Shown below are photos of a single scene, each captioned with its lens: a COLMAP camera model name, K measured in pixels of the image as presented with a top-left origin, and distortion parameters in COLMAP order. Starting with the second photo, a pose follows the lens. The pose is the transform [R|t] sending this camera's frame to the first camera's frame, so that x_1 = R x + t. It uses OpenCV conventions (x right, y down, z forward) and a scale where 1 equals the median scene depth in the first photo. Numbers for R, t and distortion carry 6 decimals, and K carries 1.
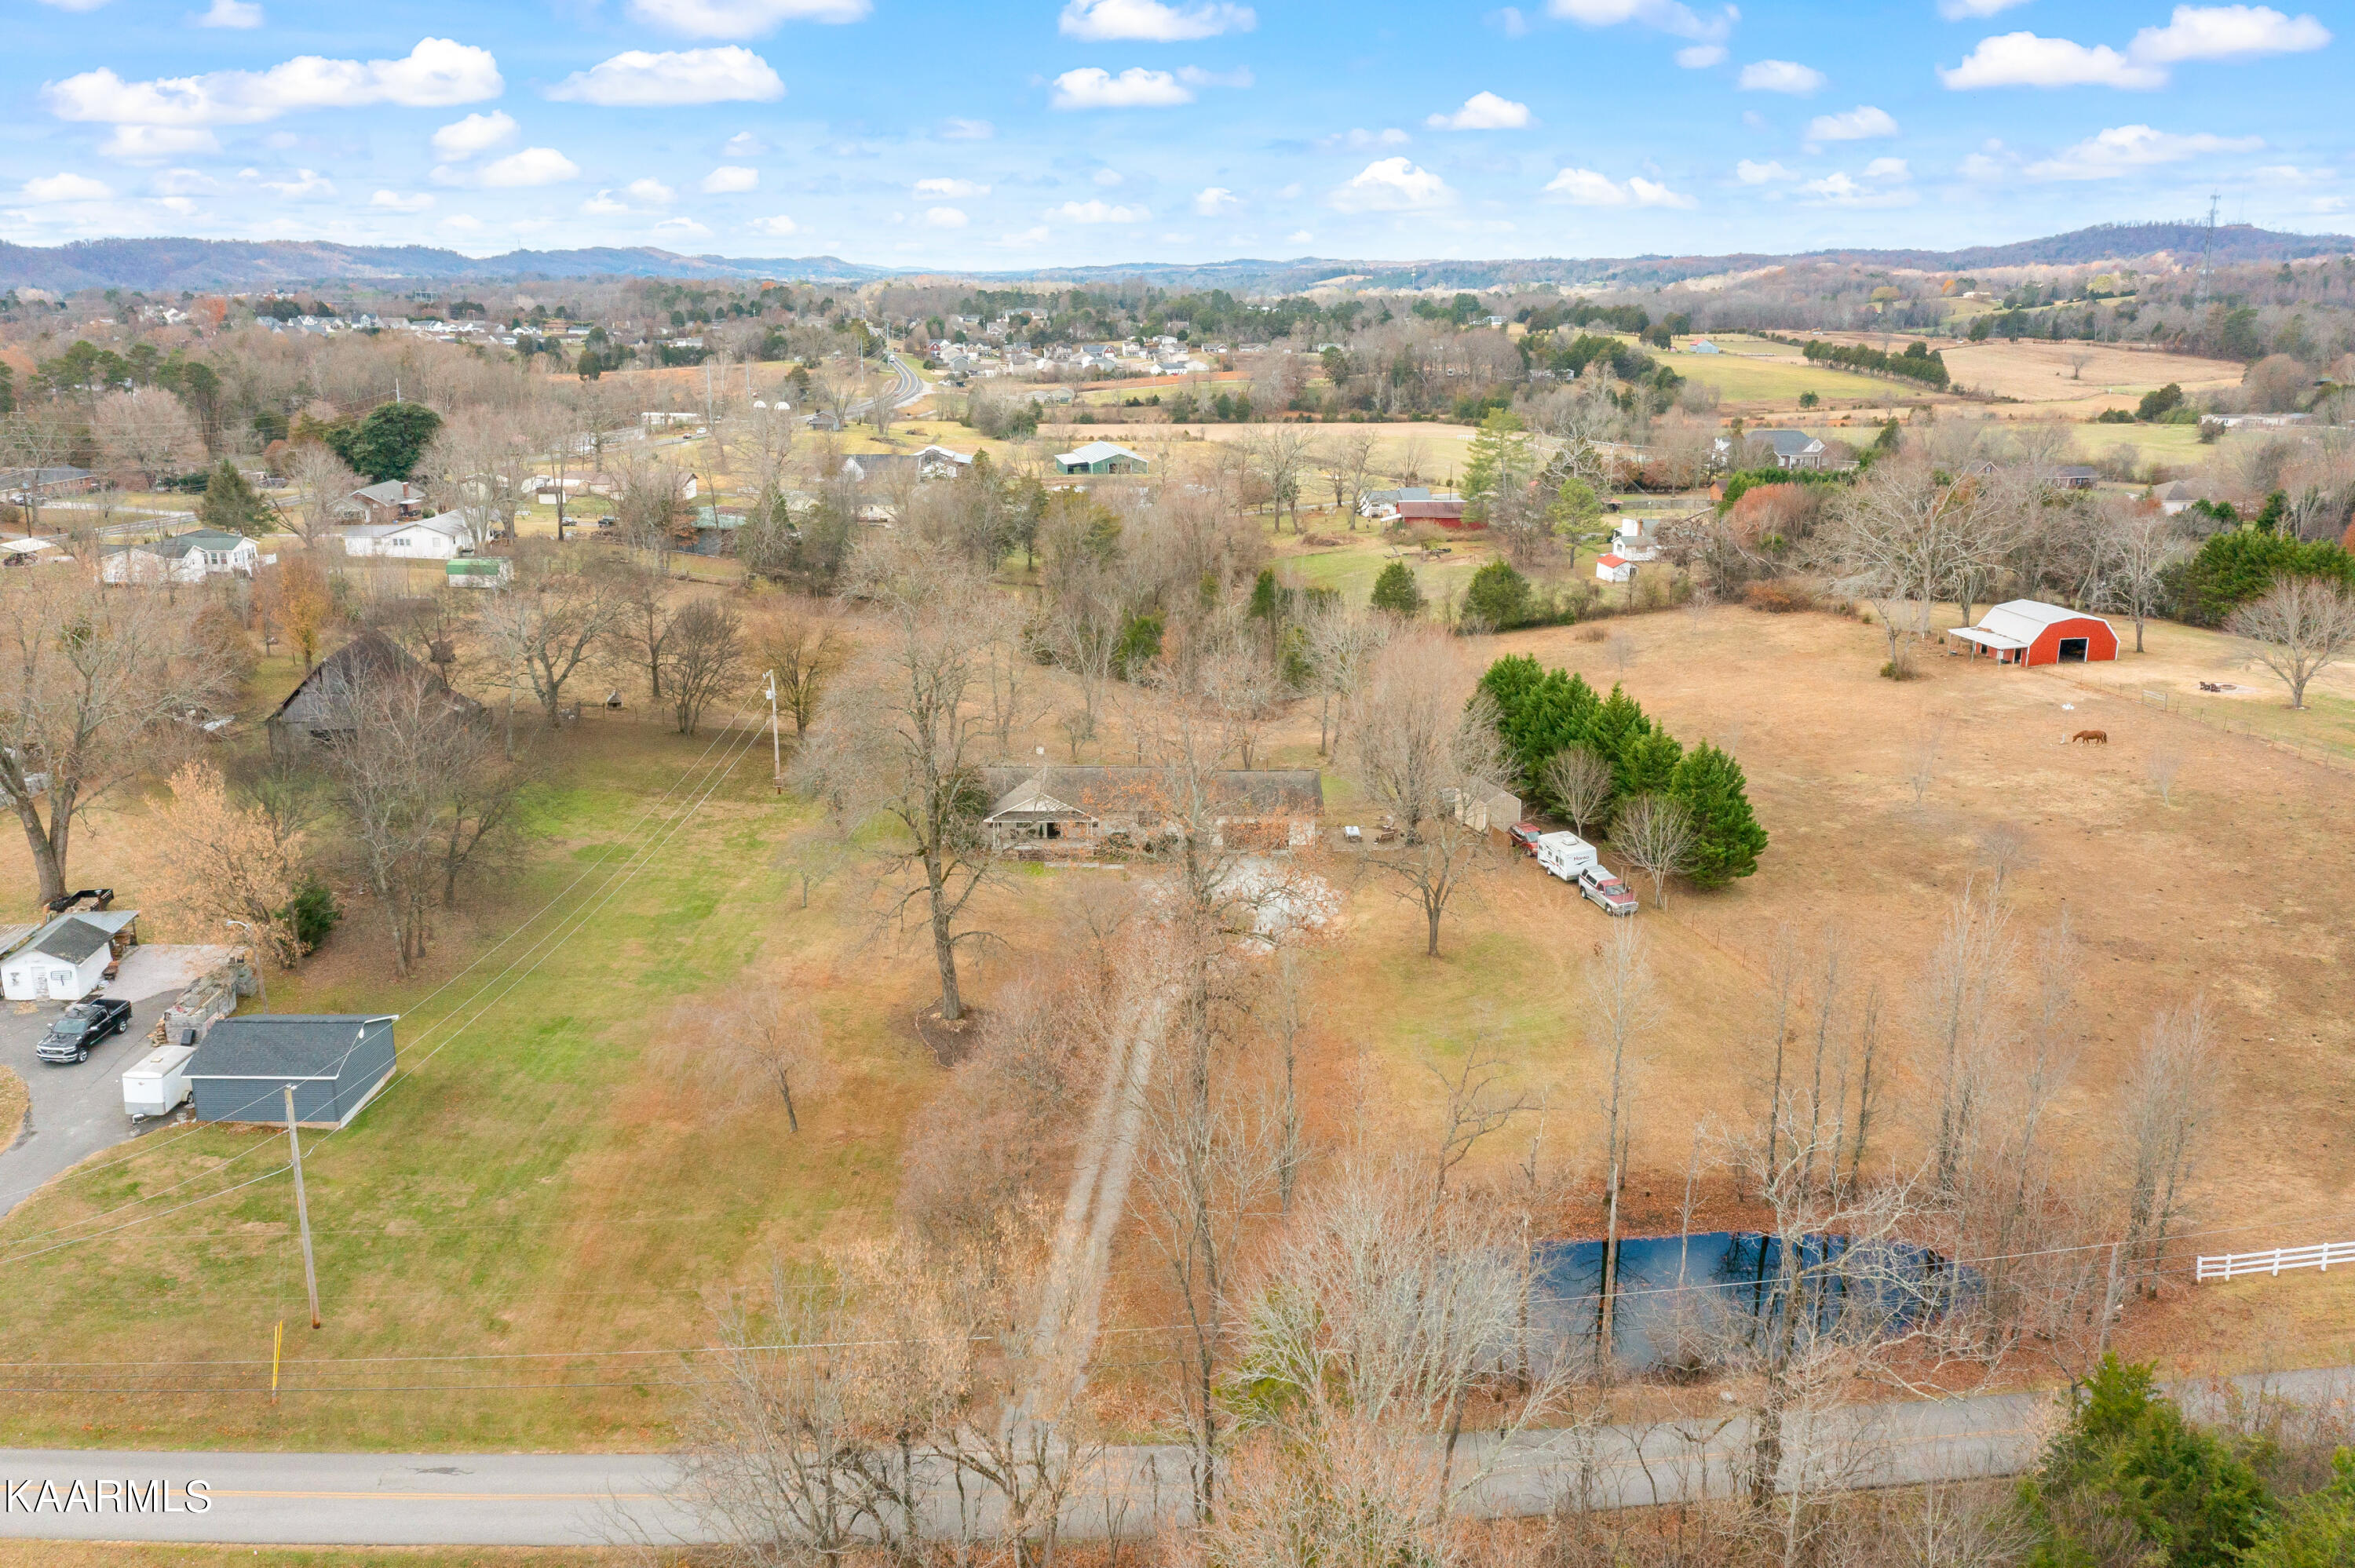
lens RADIAL K [[1858.0, 0, 1174.3], [0, 1858.0, 784.7], [0, 0, 1]] dist [-0.004812, 0.001025]
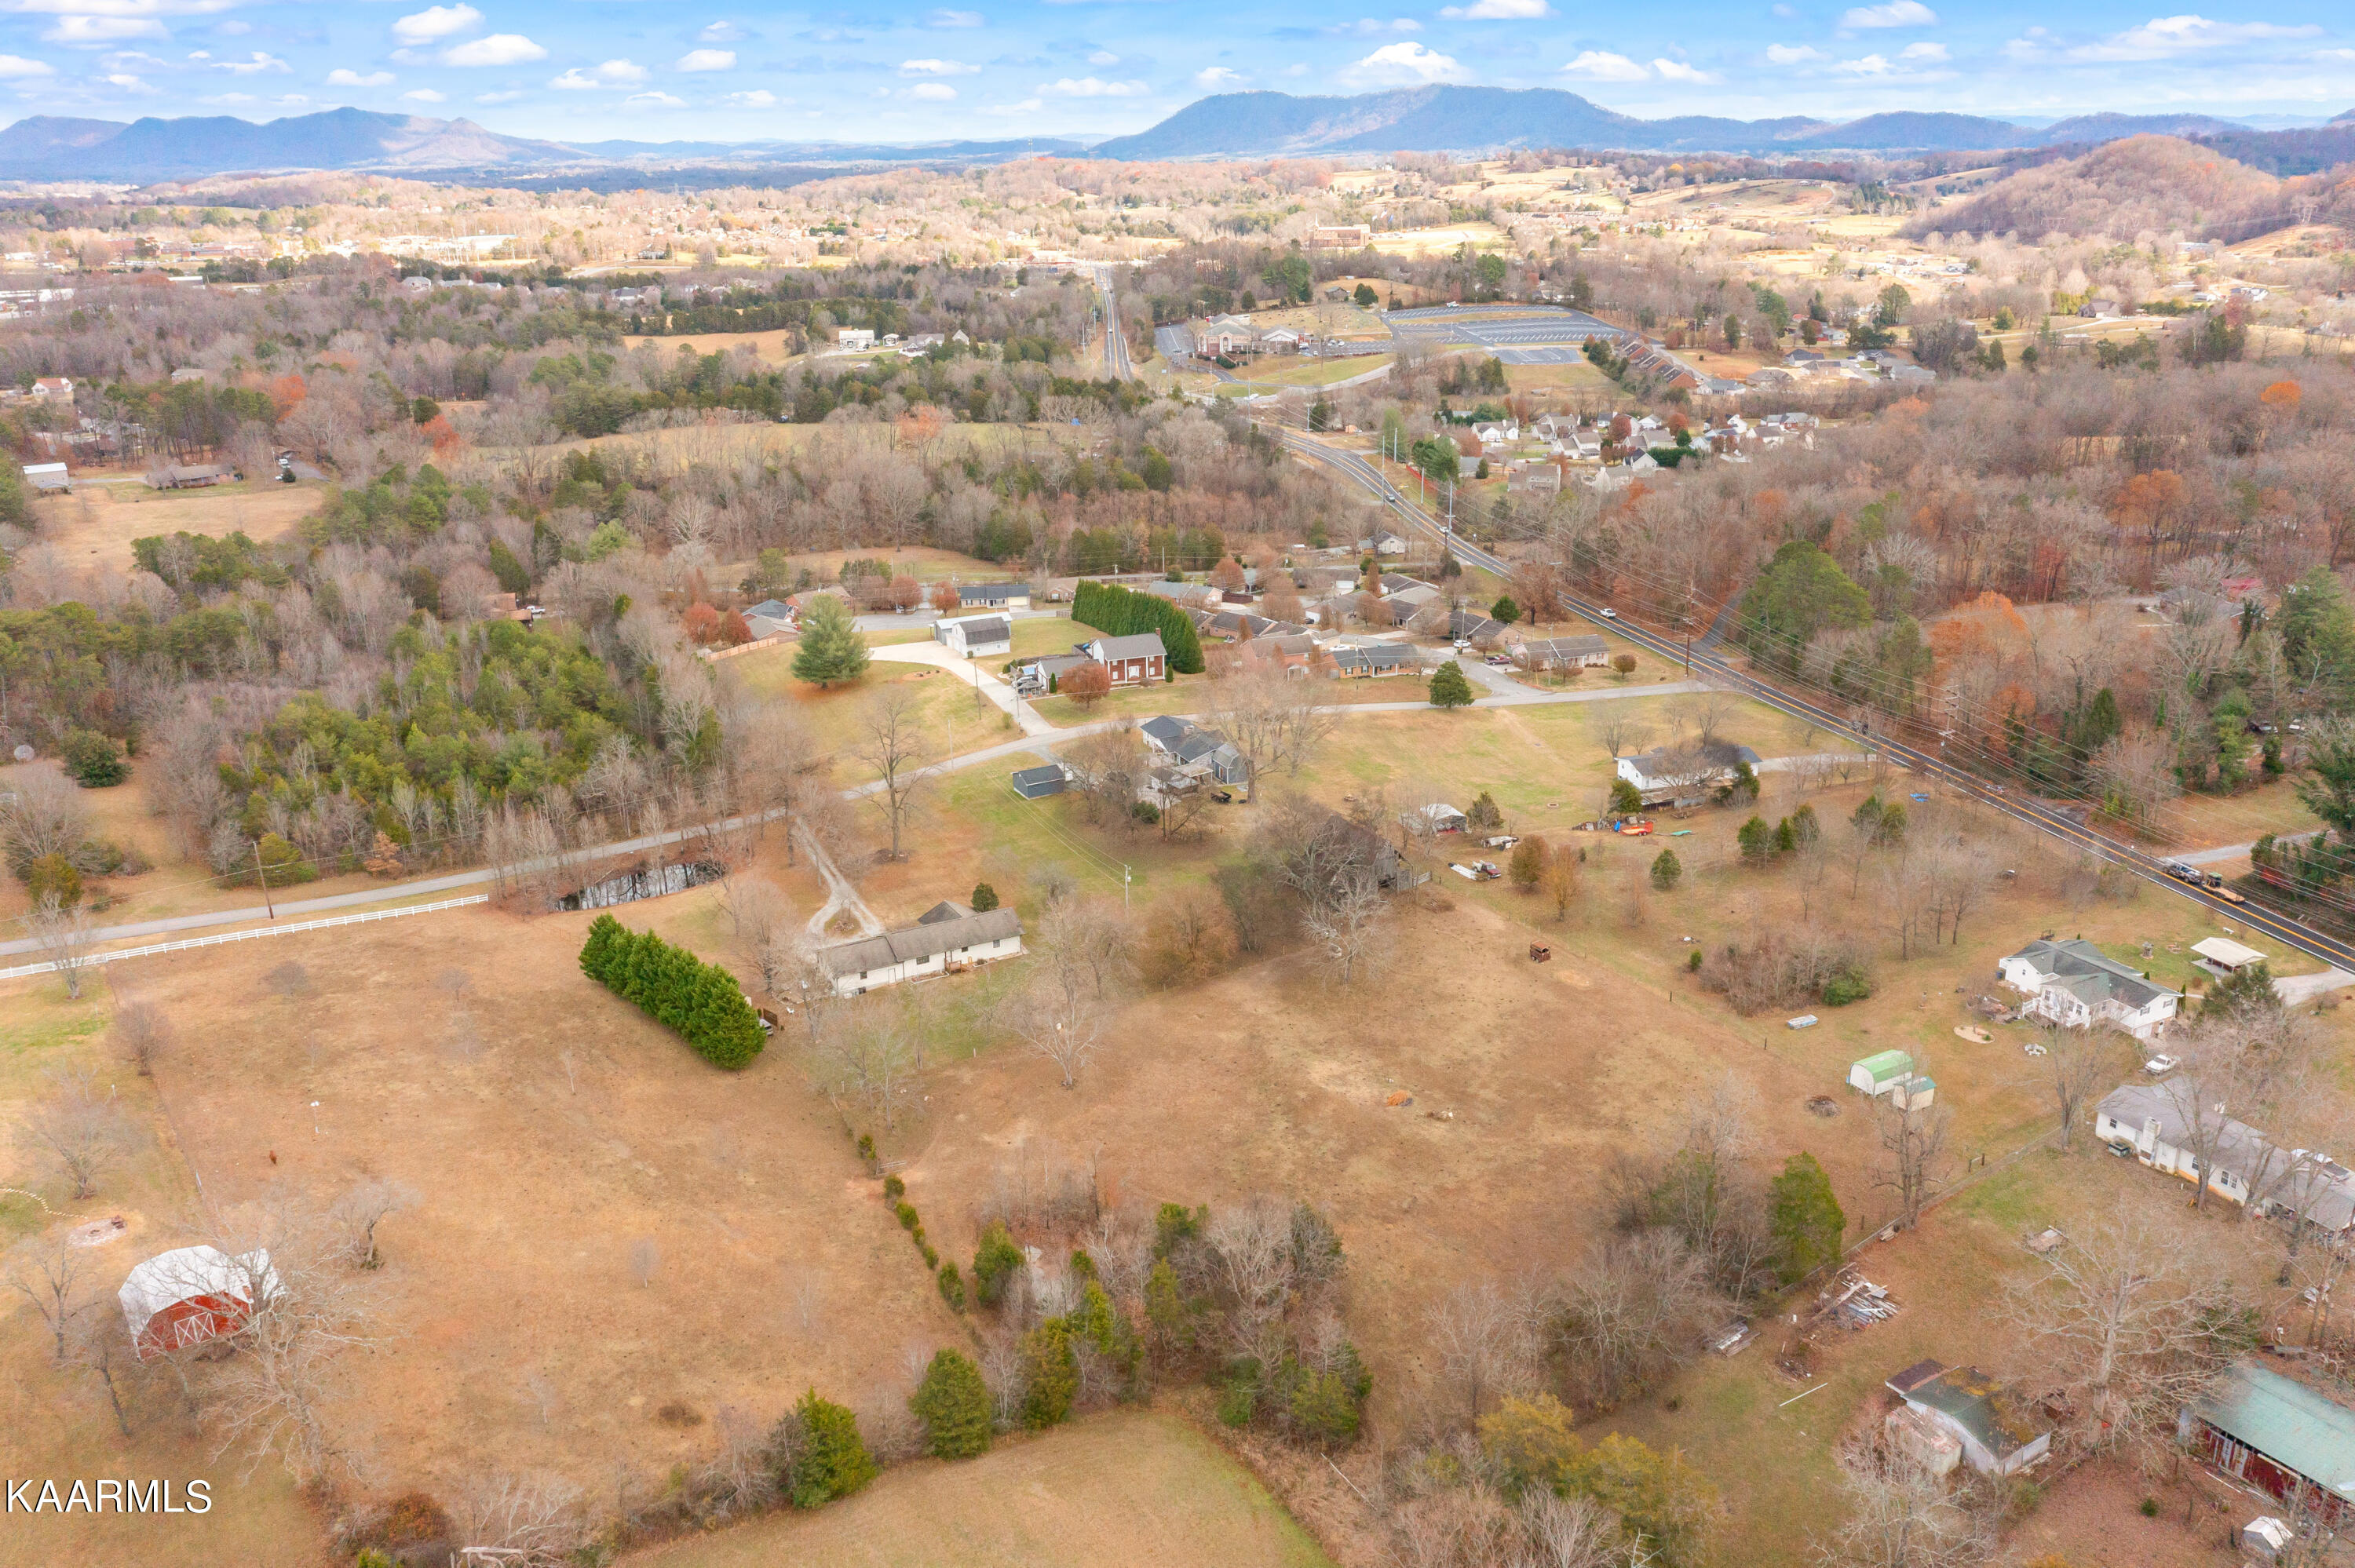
lens RADIAL K [[1860.7, 0, 1178.9], [0, 1860.7, 742.4], [0, 0, 1]] dist [-0.001139, 0.001704]
pose [[-0.891231, 0.127514, -0.435256, 0.146298], [-0.134668, 0.841989, 0.522416, -0.323438], [0.433096, 0.524209, -0.733235, 0.654635]]
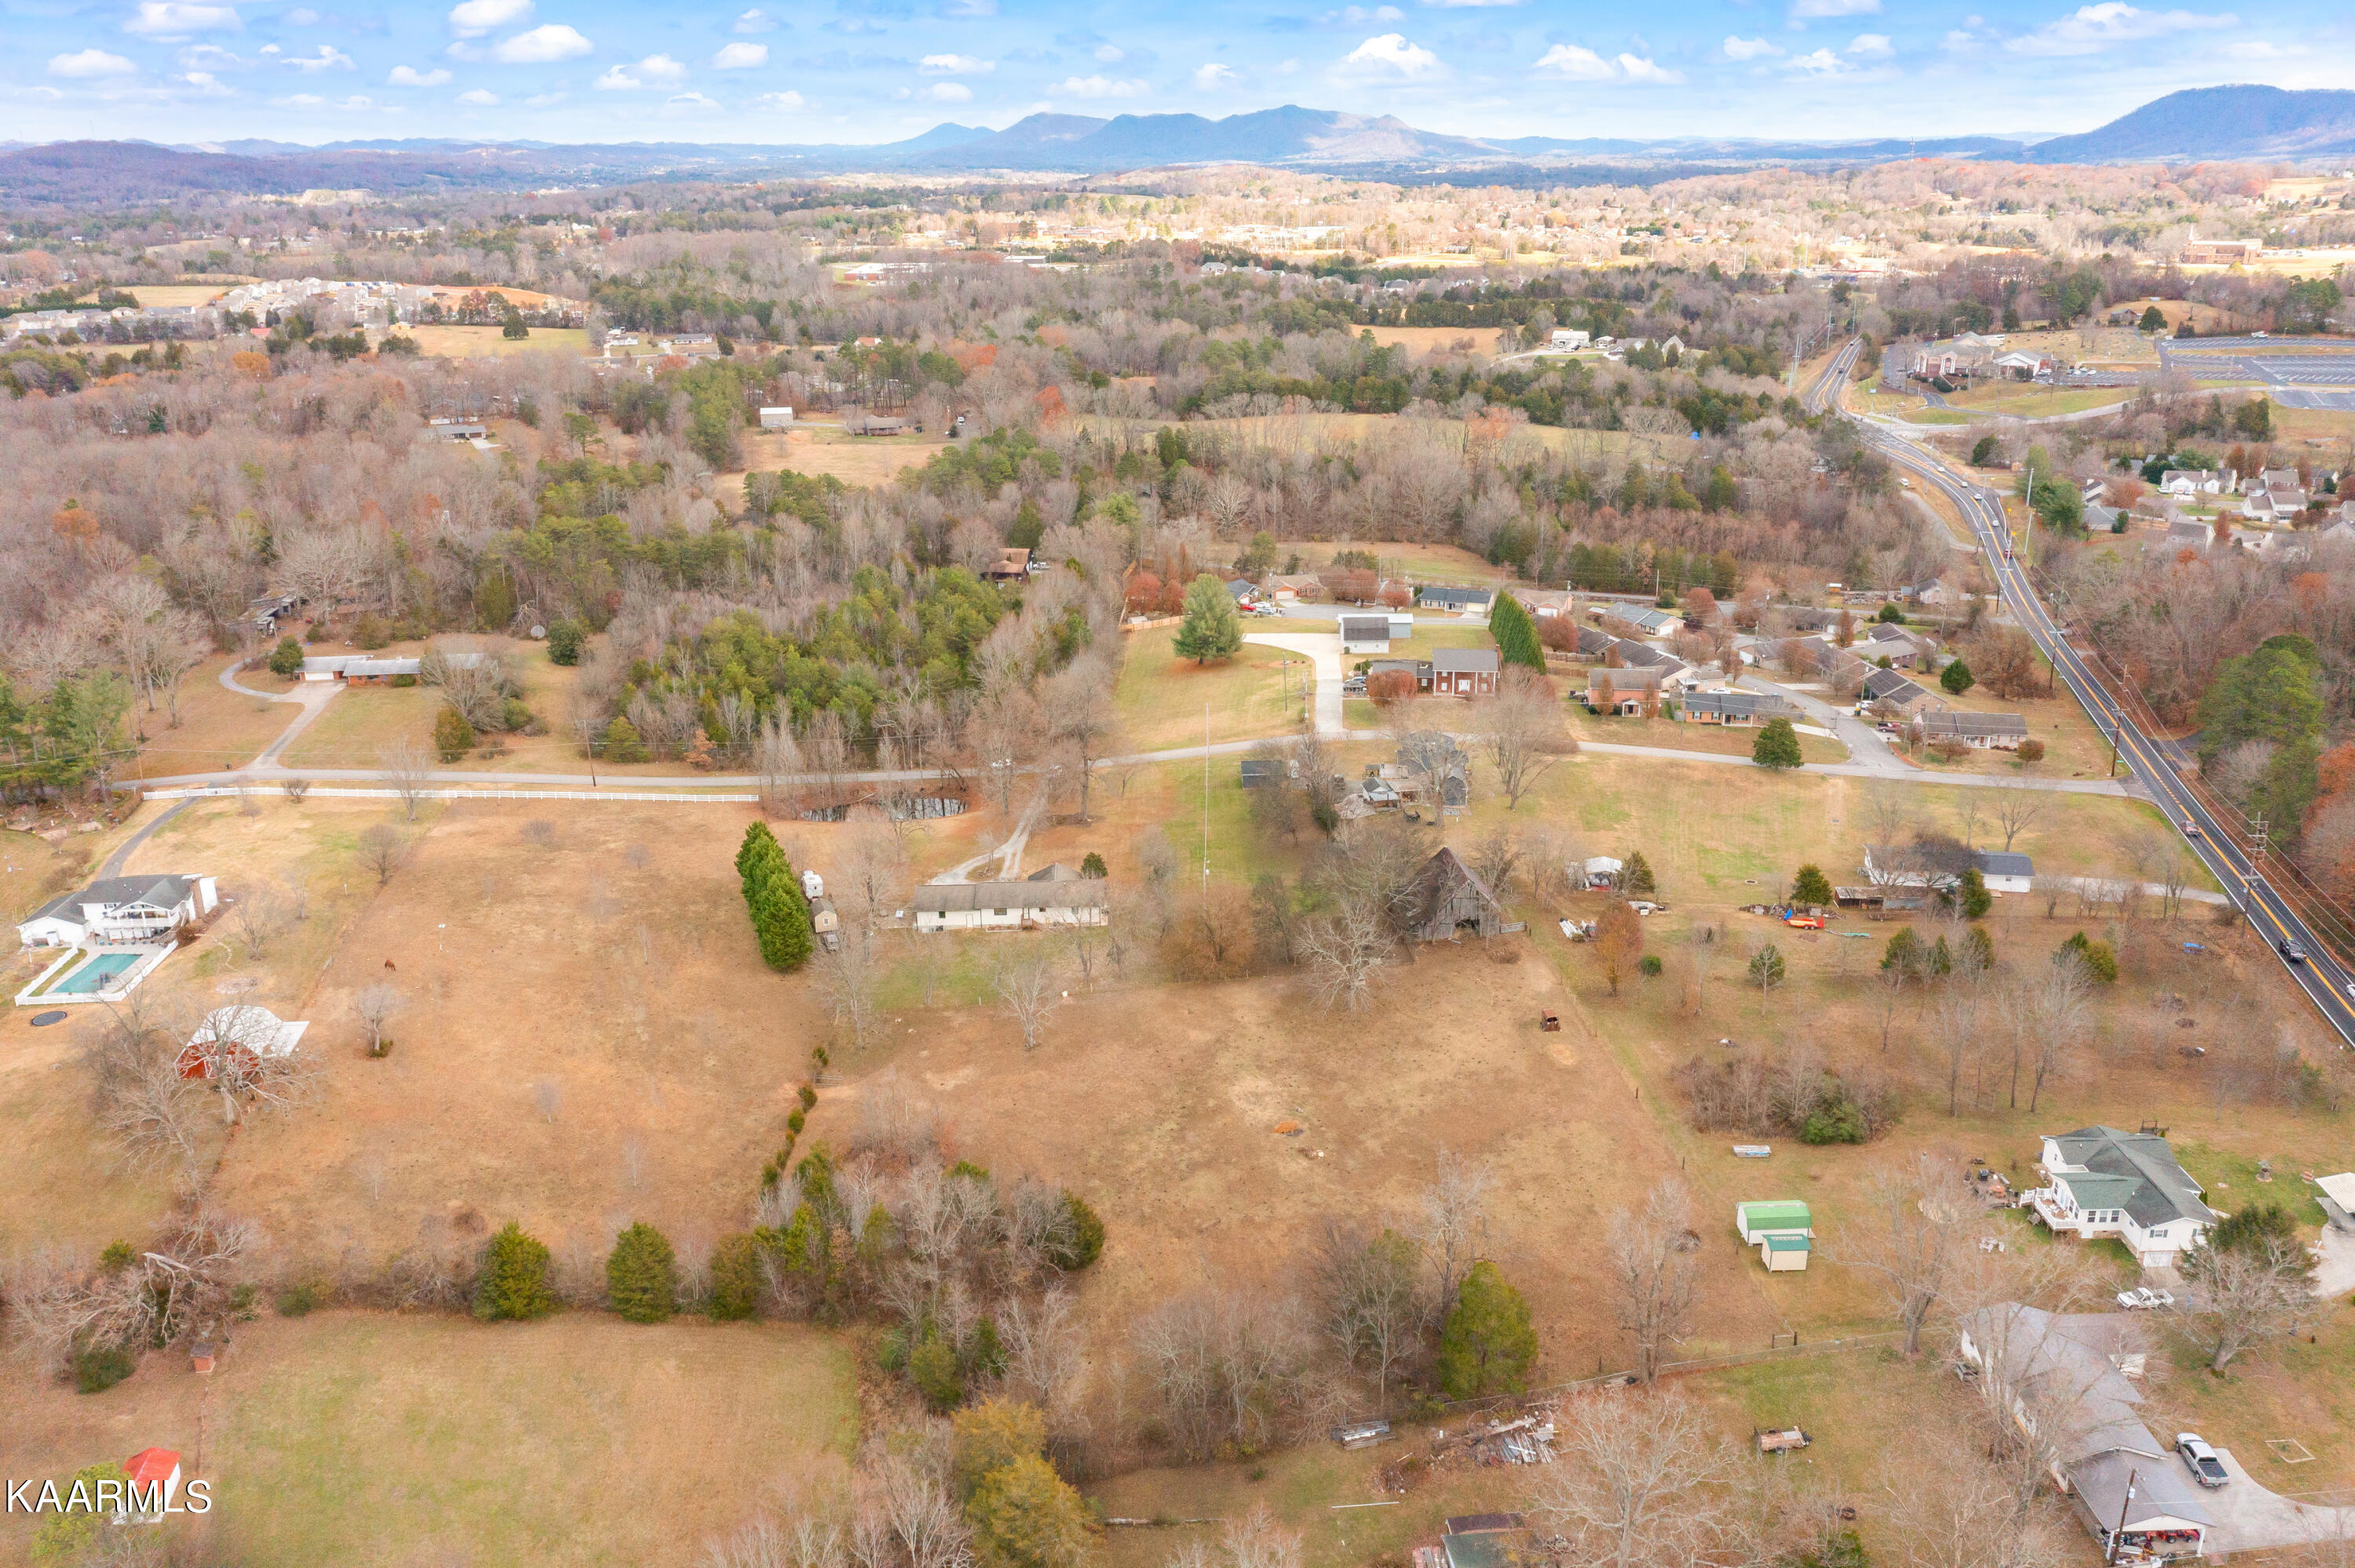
lens RADIAL K [[1857.4, 0, 1174.4], [0, 1857.4, 770.1], [0, 0, 1]] dist [-0.006170, 0.007579]
pose [[-0.999805, -0.013296, -0.014624, -0.044364], [-0.019259, 0.821760, 0.569508, -0.341315], [0.004446, 0.569679, -0.821855, 0.703555]]
